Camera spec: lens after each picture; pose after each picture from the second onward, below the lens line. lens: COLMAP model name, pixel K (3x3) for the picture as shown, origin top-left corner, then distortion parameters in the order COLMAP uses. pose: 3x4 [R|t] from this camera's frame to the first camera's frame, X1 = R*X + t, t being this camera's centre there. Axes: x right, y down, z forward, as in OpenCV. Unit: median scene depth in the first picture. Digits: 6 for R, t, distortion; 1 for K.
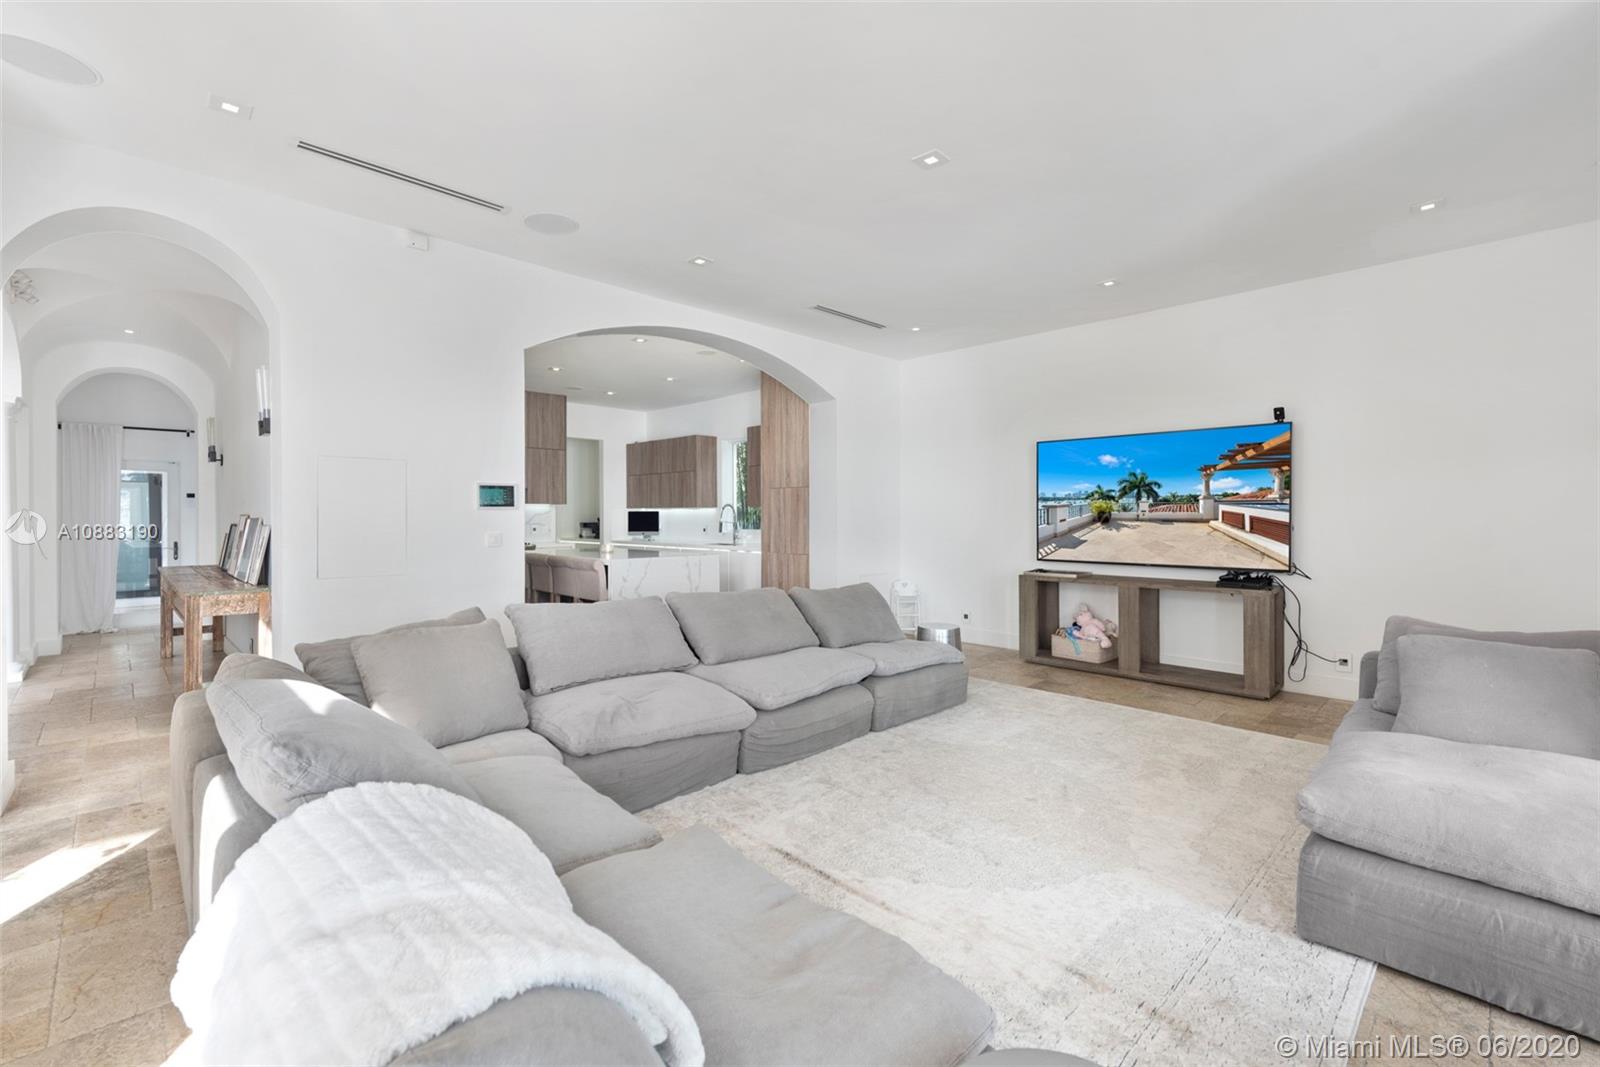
lens RADIAL K [[686.2, 0, 798.5], [0, 686.2, 529.9], [0, 0, 1]] dist [-0.000174, 0.000002]
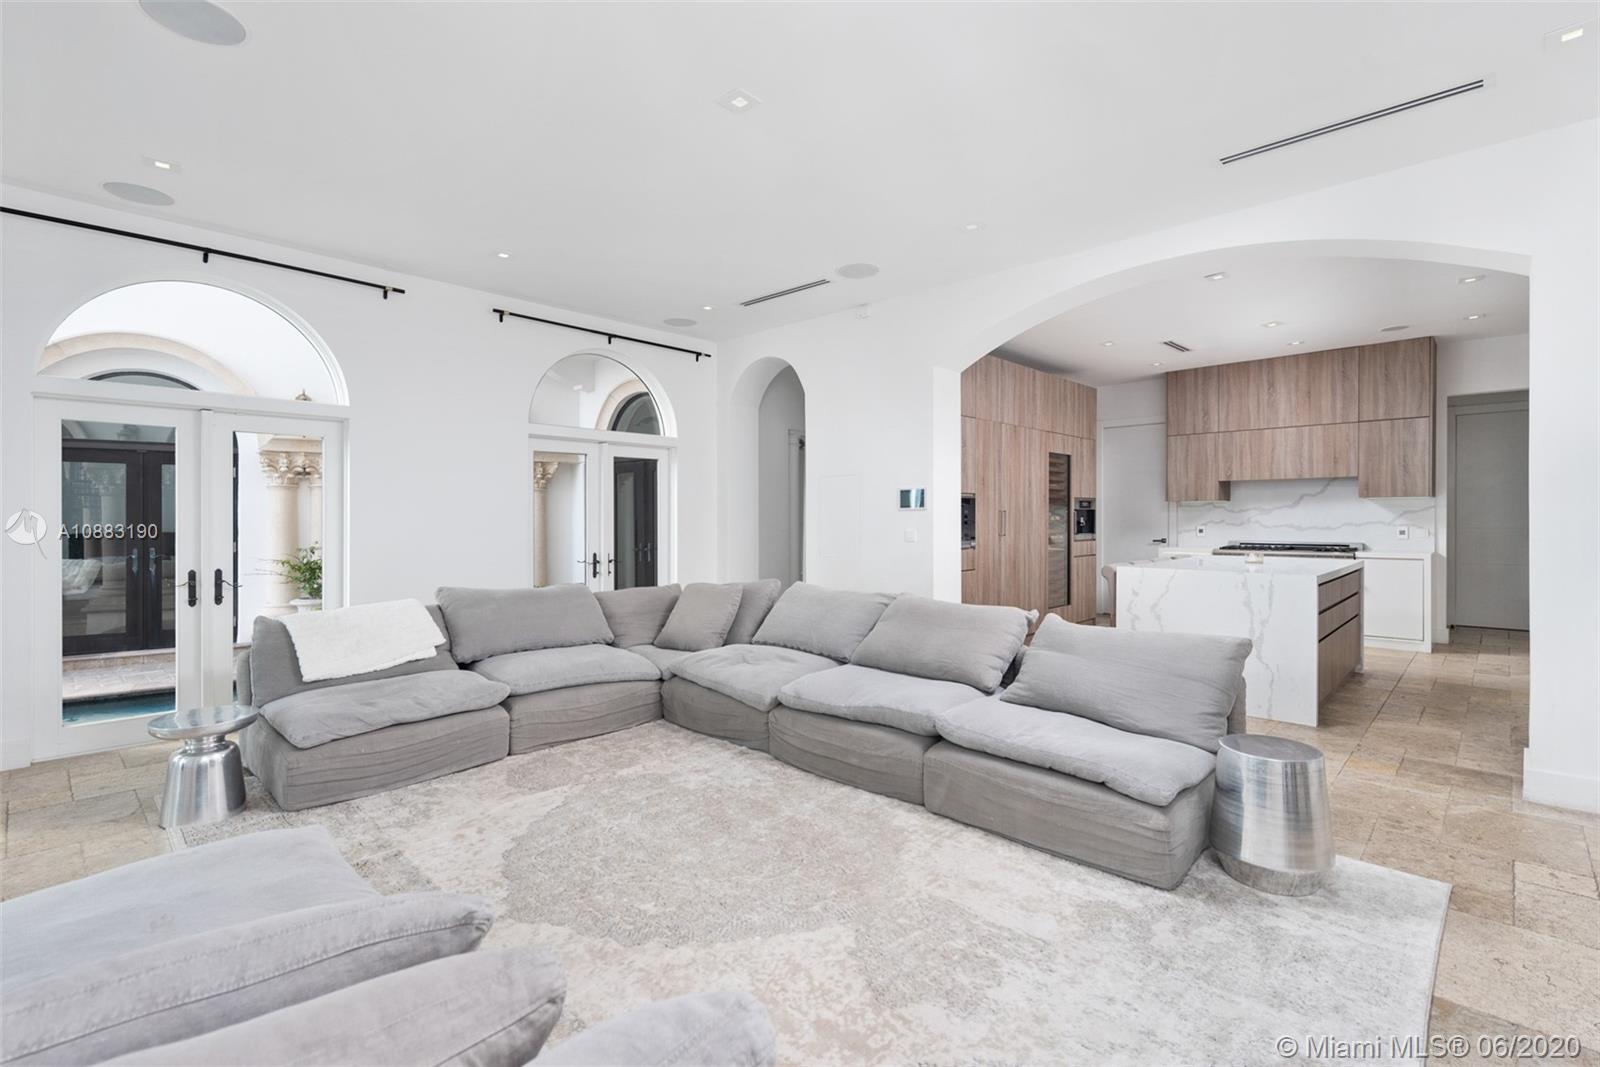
lens RADIAL K [[744.4, 0, 786.0], [0, 744.4, 527.2], [0, 0, 1]] dist [0.013360, -0.005465]
pose [[0.022714, 0.013752, -0.999647, 0.369700], [-0.015274, 0.999793, 0.013407, -0.006540], [0.999625, 0.014964, 0.022919, 0.335843]]
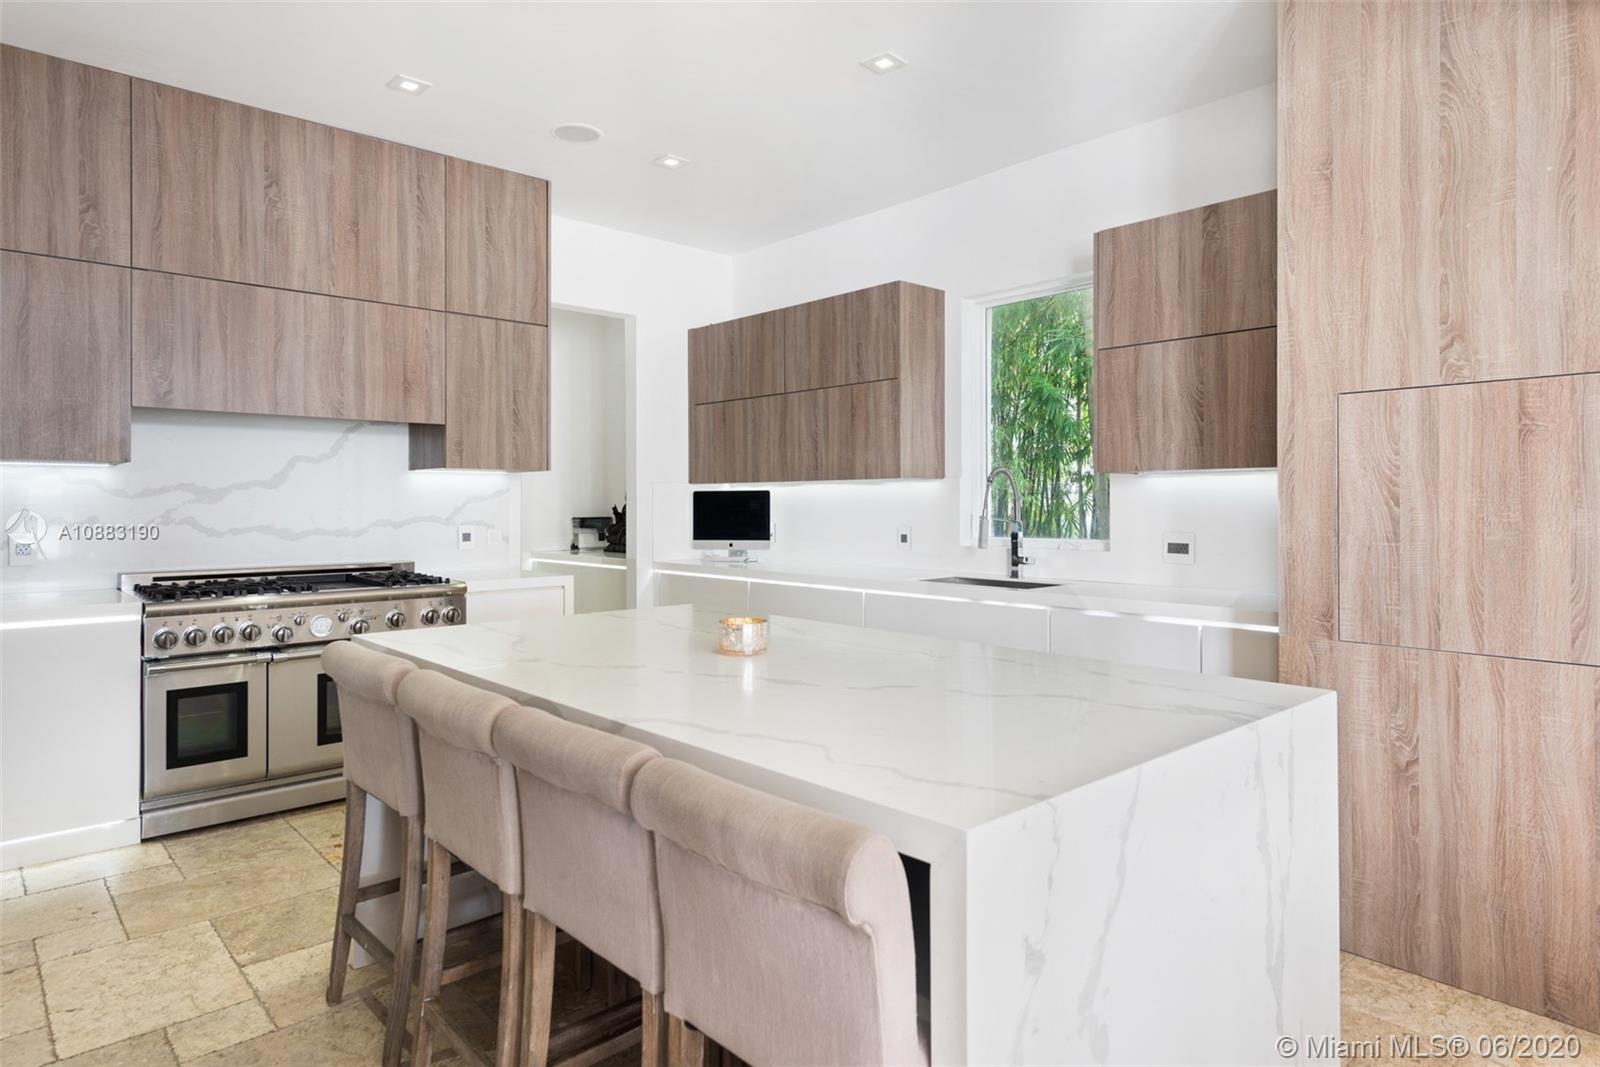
lens RADIAL K [[924.8, 0, 801.2], [0, 924.8, 505.3], [0, 0, 1]] dist [0.012192, -0.006690]
pose [[0.999199, -0.000250, -0.040017, -0.174288], [-0.000493, 0.999828, -0.018548, -0.008620], [0.040015, 0.018553, 0.999027, 0.482890]]
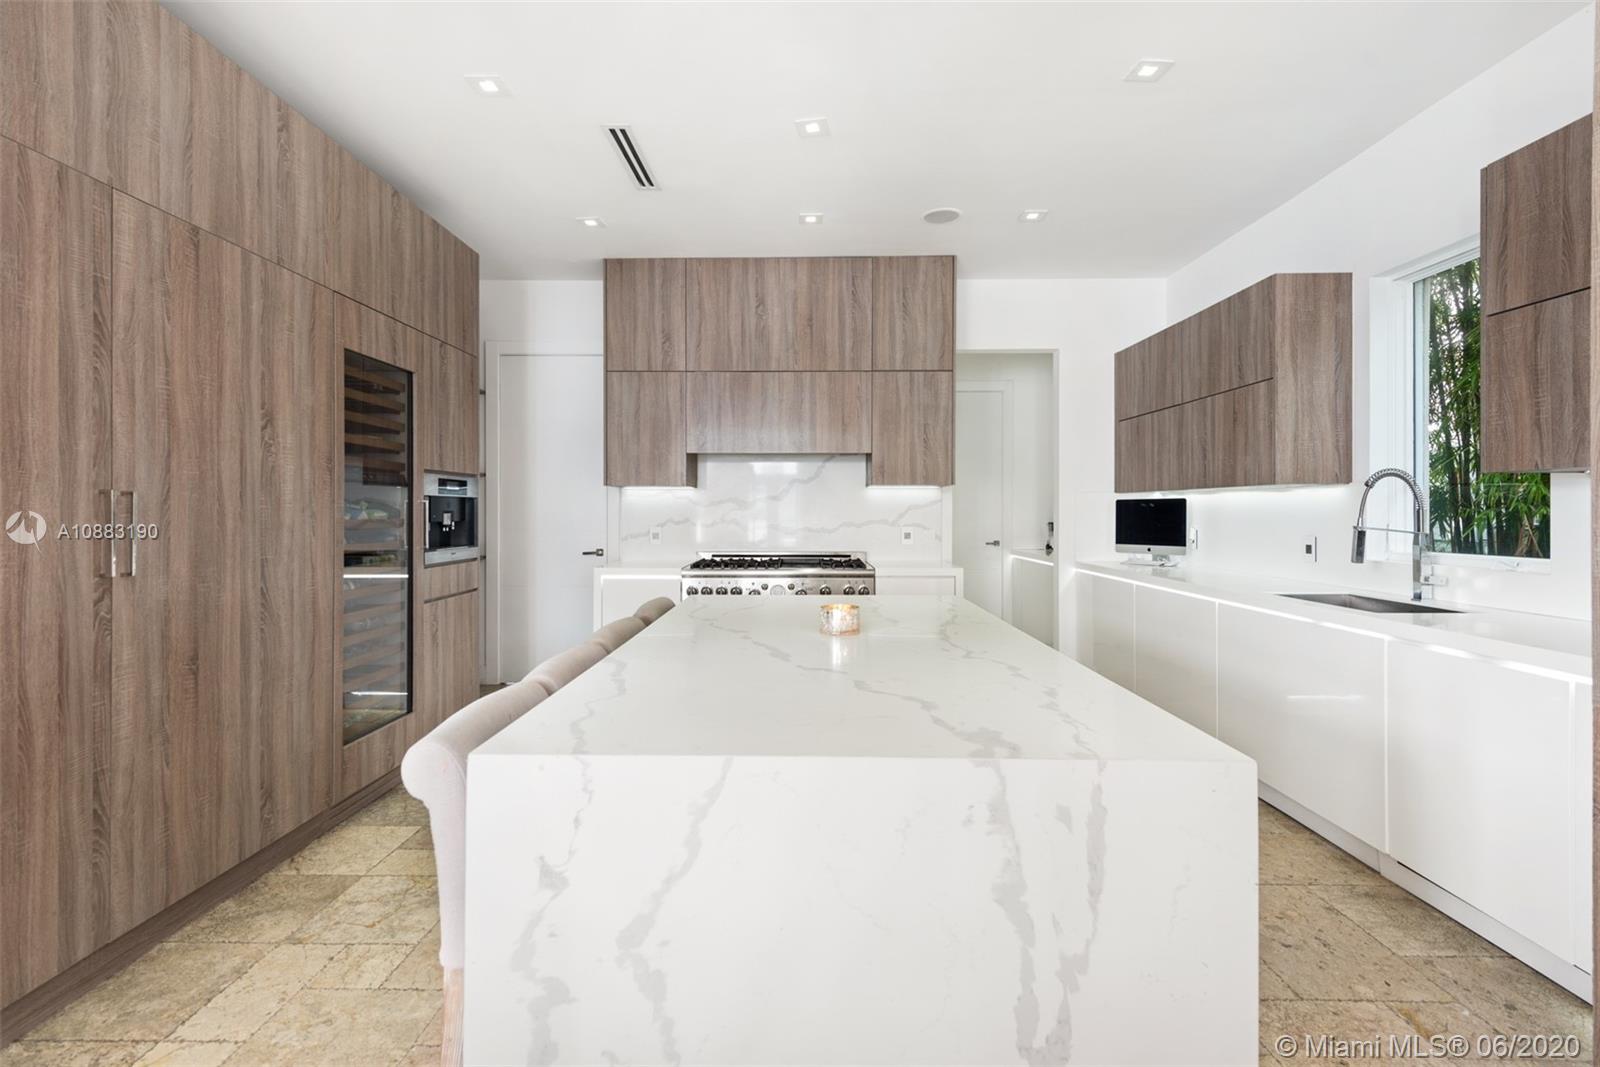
lens RADIAL K [[744.4, 0, 798.1], [0, 744.4, 514.5], [0, 0, 1]] dist [0.013360, -0.005465]
pose [[0.700569, 0.005601, -0.713562, -0.045895], [-0.015575, 0.999851, -0.007443, -0.010668], [0.713414, 0.016328, 0.700552, 0.542353]]
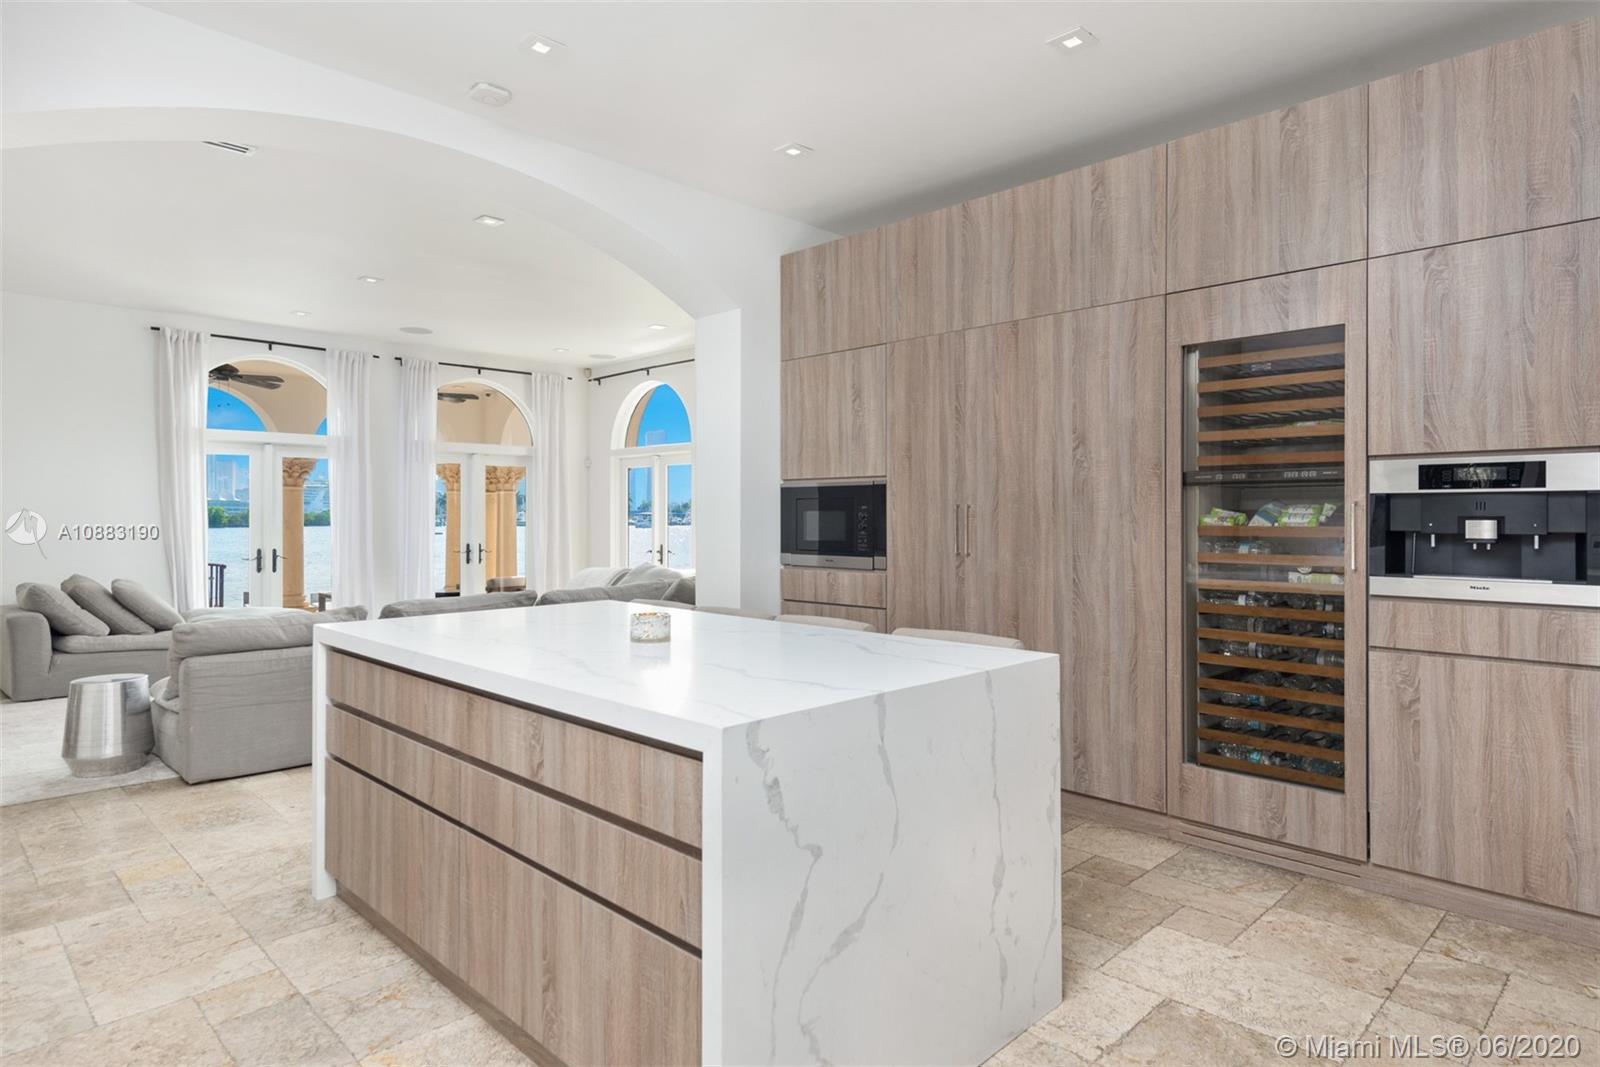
lens RADIAL K [[911.1, 0, 793.7], [0, 911.1, 526.2], [0, 0, 1]] dist [0.027539, -0.000765]
pose [[-0.999986, -0.000881, 0.005234, -0.242532], [-0.000734, 0.999605, 0.028092, -0.017491], [-0.005256, 0.028088, -0.999592, 0.980898]]
